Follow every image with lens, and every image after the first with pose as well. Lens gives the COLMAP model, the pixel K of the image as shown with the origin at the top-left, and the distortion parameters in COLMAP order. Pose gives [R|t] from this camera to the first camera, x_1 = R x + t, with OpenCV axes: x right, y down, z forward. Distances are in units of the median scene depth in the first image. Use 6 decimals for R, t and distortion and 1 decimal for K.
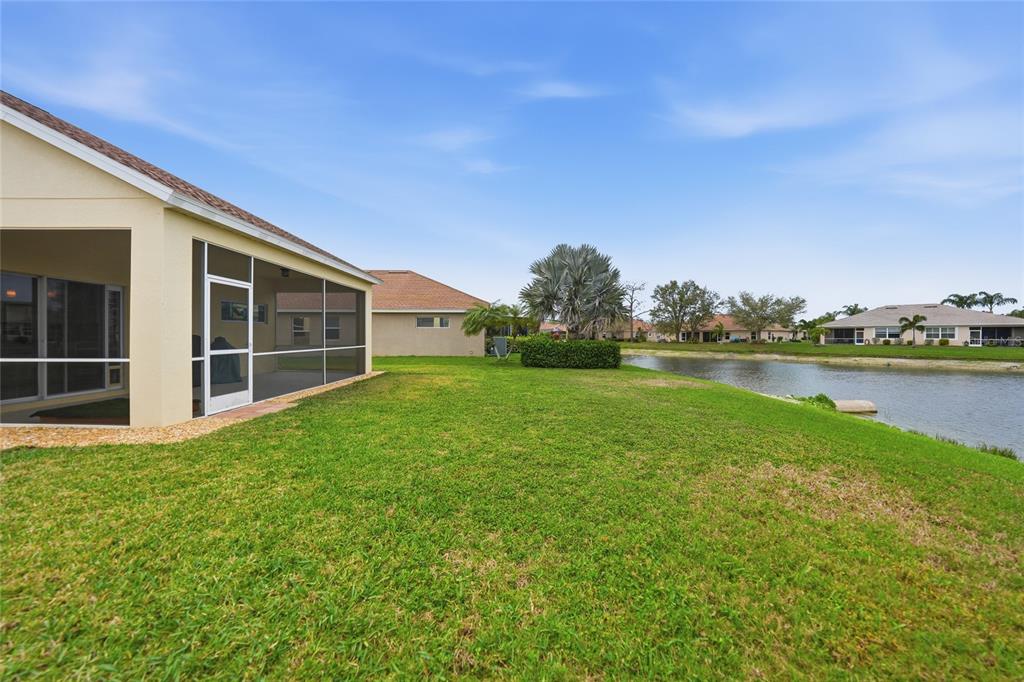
lens RADIAL K [[361.1, 0, 512.6], [0, 361.1, 338.9], [0, 0, 1]] dist [-0.022647, 0.004583]
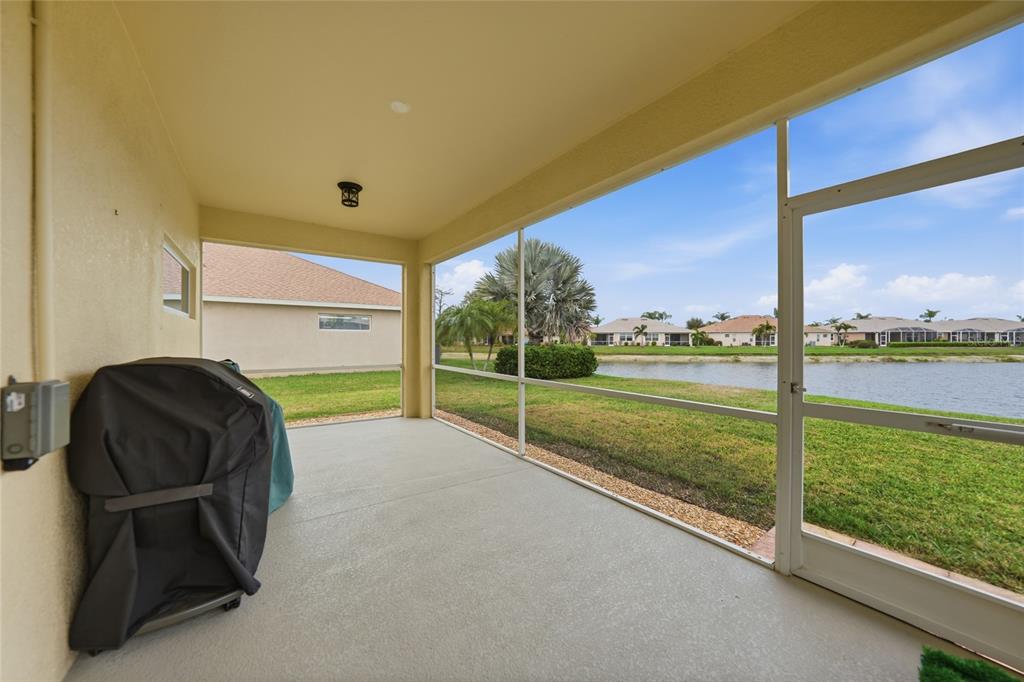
lens RADIAL K [[361.1, 0, 512.3], [0, 361.1, 339.9], [0, 0, 1]] dist [-0.022647, 0.004583]
pose [[0.820665, -0.003144, 0.571400, -0.143063], [0.006036, 0.999977, -0.003167, -0.004476], [-0.571377, 0.006048, 0.820665, 0.091928]]
